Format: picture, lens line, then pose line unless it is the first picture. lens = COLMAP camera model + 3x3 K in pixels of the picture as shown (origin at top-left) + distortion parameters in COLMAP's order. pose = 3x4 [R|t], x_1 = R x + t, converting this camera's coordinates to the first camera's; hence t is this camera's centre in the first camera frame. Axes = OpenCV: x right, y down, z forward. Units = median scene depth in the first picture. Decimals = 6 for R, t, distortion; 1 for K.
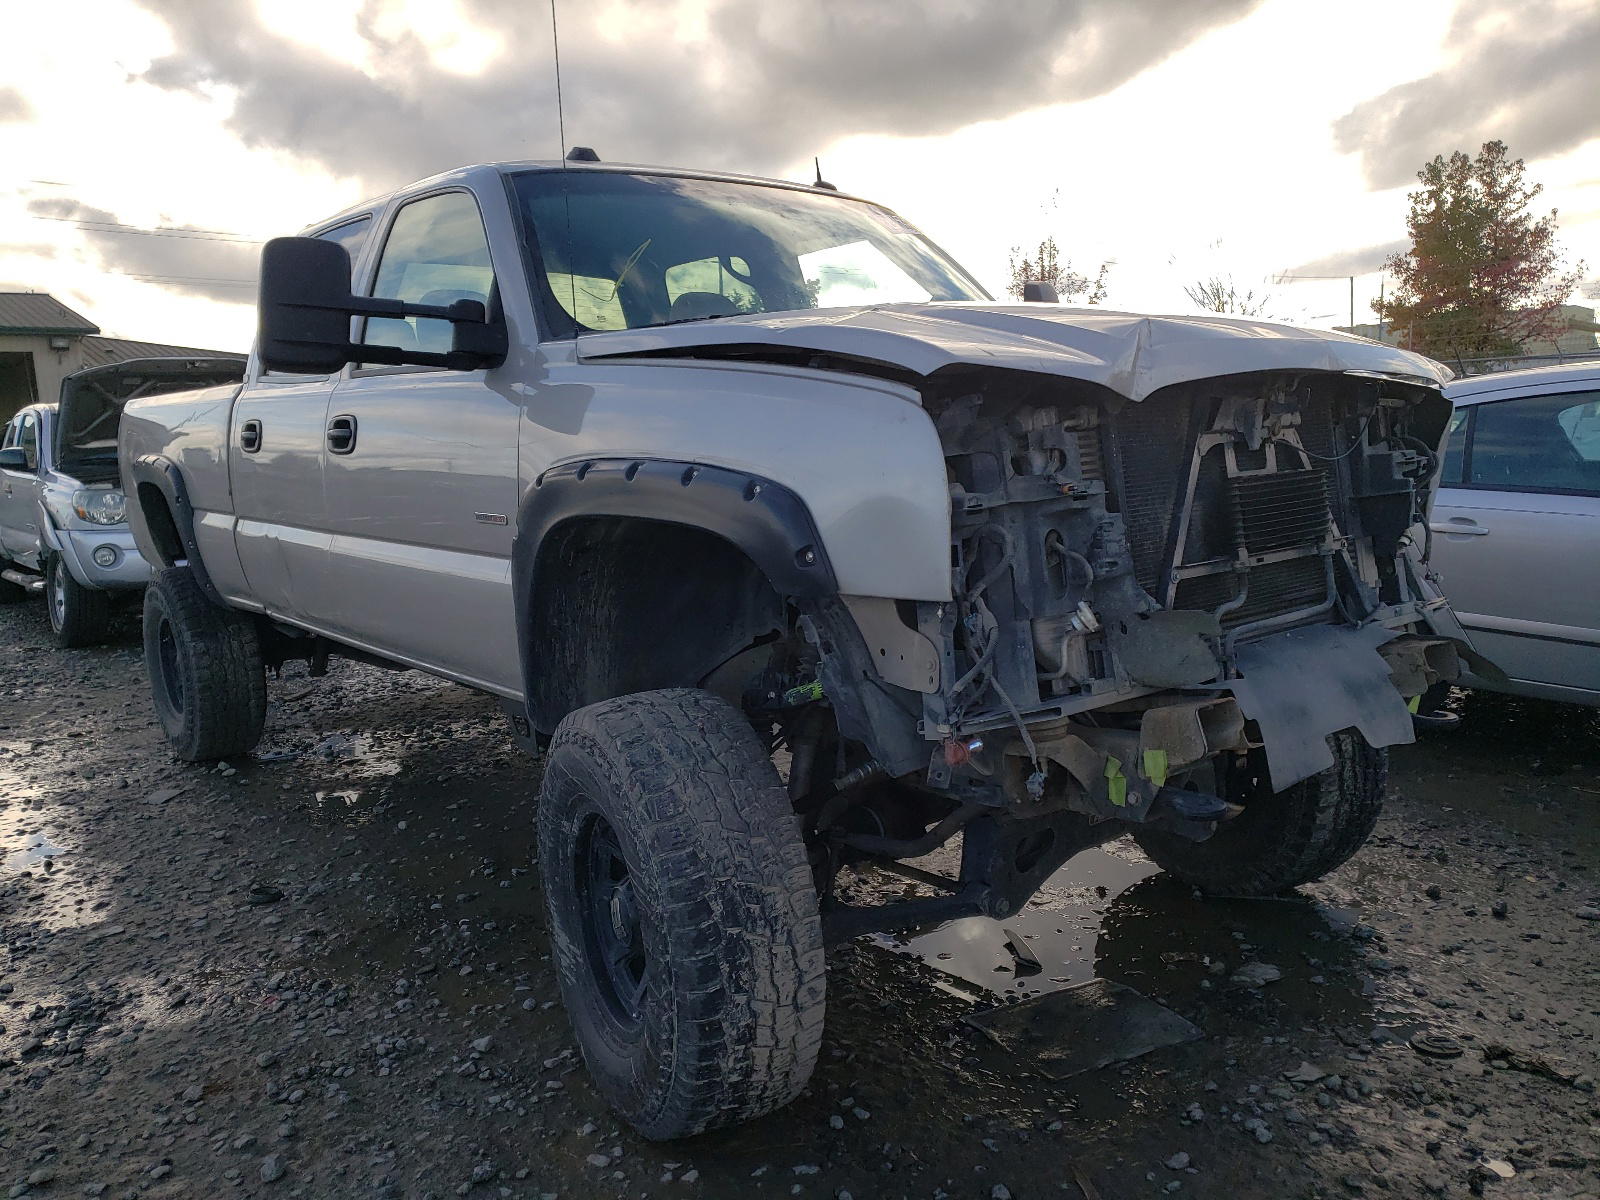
lens RADIAL K [[1239.5, 0, 800.0], [0, 1239.5, 600.0], [0, 0, 1]] dist [0.052660, -0.003431]
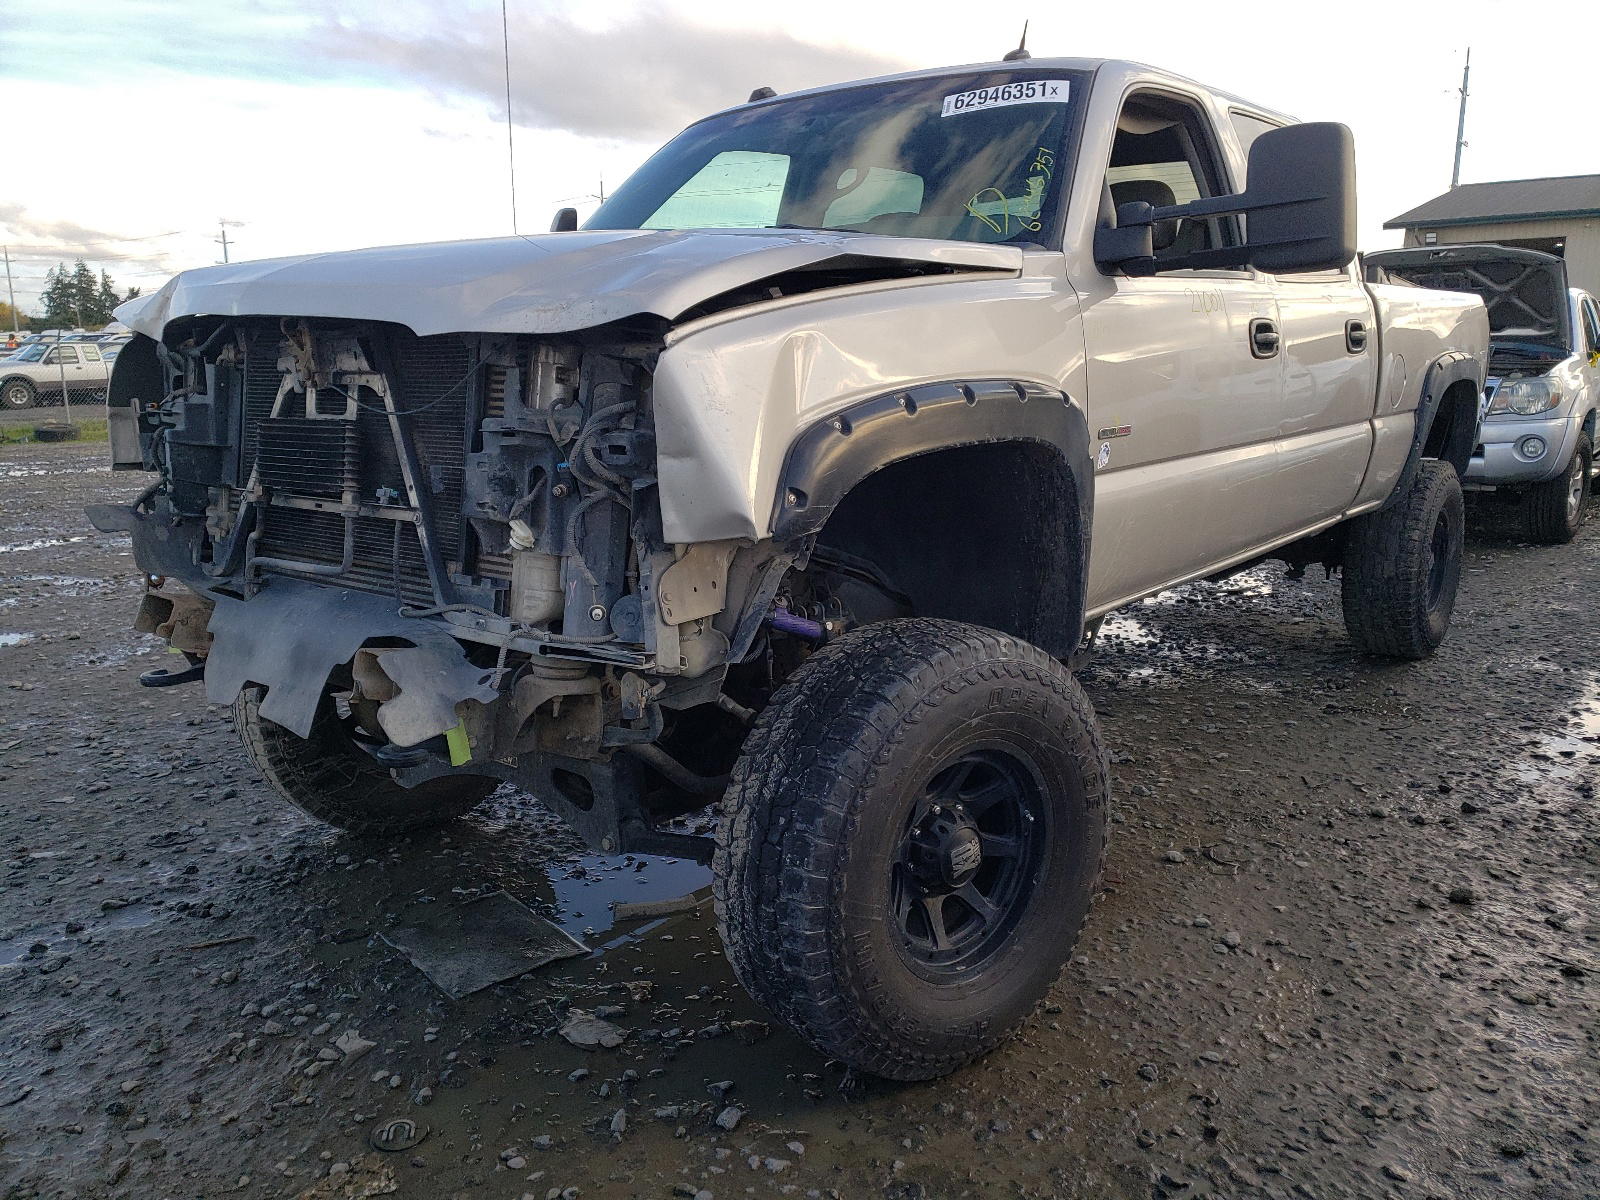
lens RADIAL K [[1257.9, 0, 800.0], [0, 1257.9, 600.0], [0, 0, 1]] dist [0.006054, -0.001018]
pose [[0.228295, 0.226714, -0.946827, 1.564538], [-0.139809, 0.970064, 0.198568, -0.232682], [0.963502, 0.087043, 0.253157, 1.240409]]
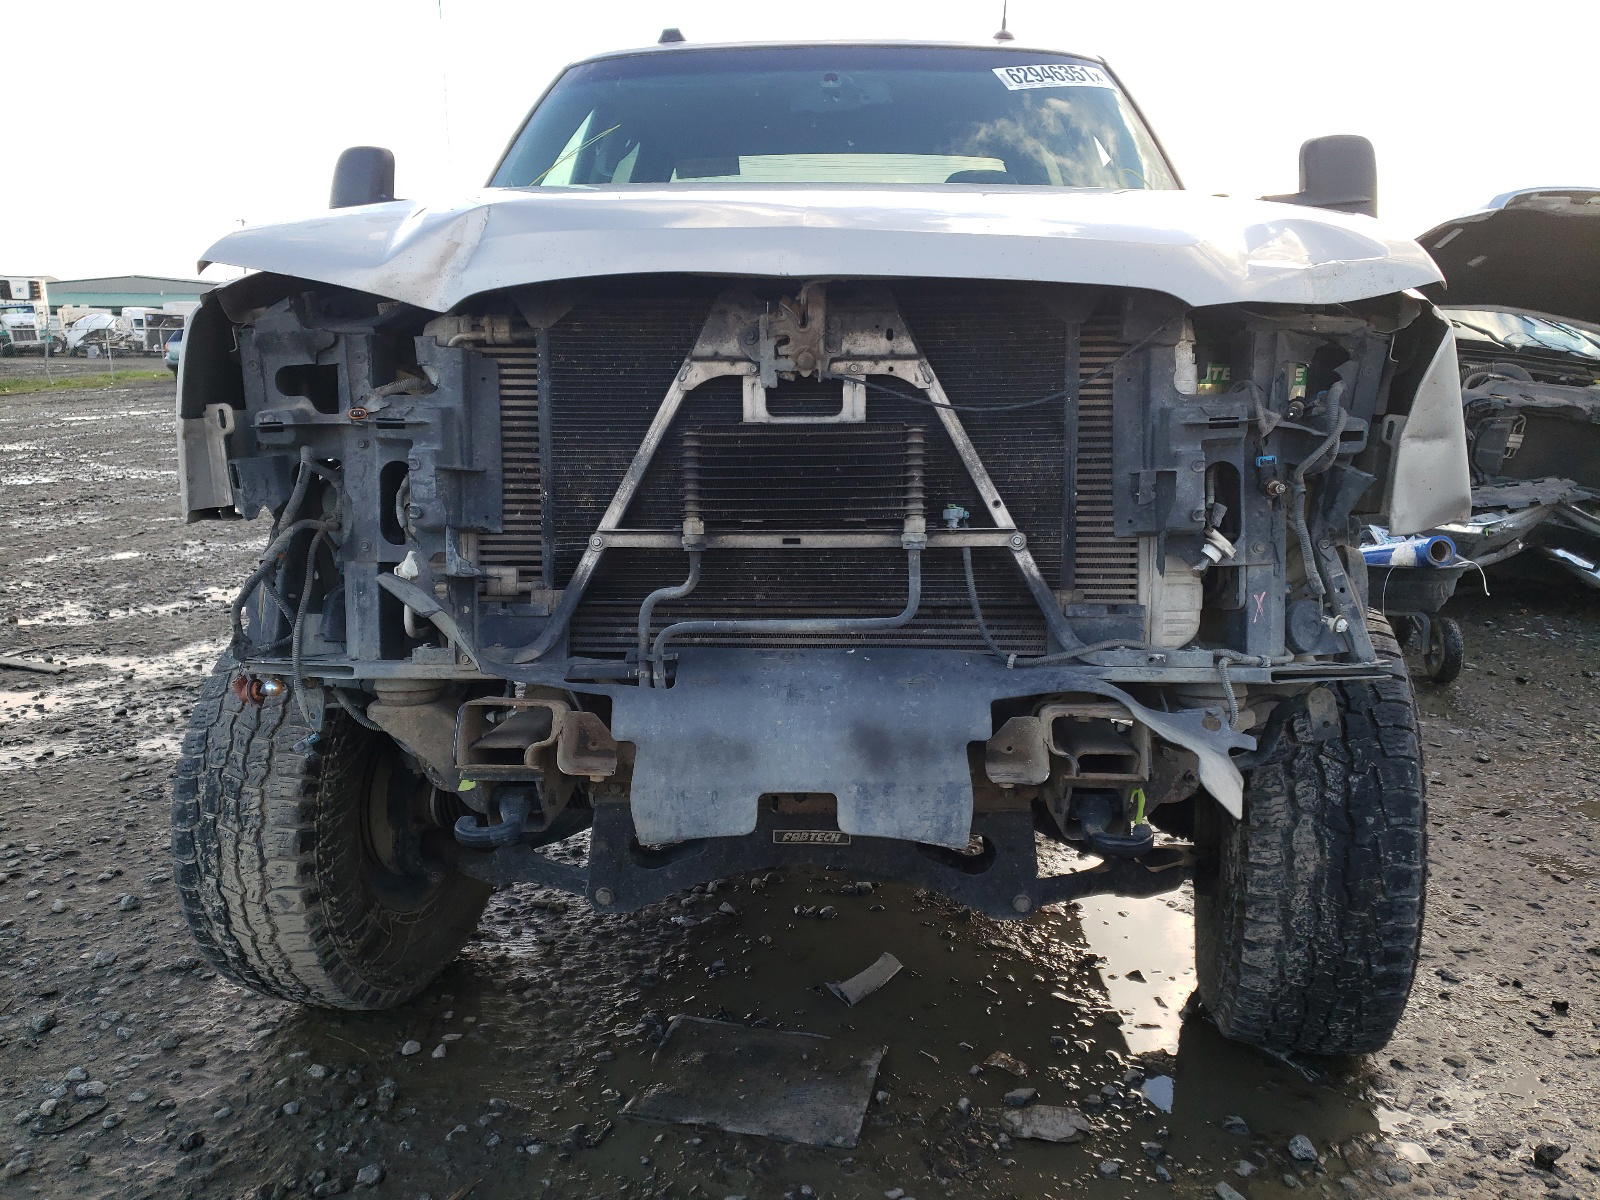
lens RADIAL K [[1239.5, 0, 800.0], [0, 1239.5, 600.0], [0, 0, 1]] dist [0.052660, -0.003431]
pose [[0.750857, 0.169913, -0.638235, 0.924134], [-0.117160, 0.985282, 0.124471, -0.097595], [0.649990, -0.018684, 0.759713, 0.506976]]
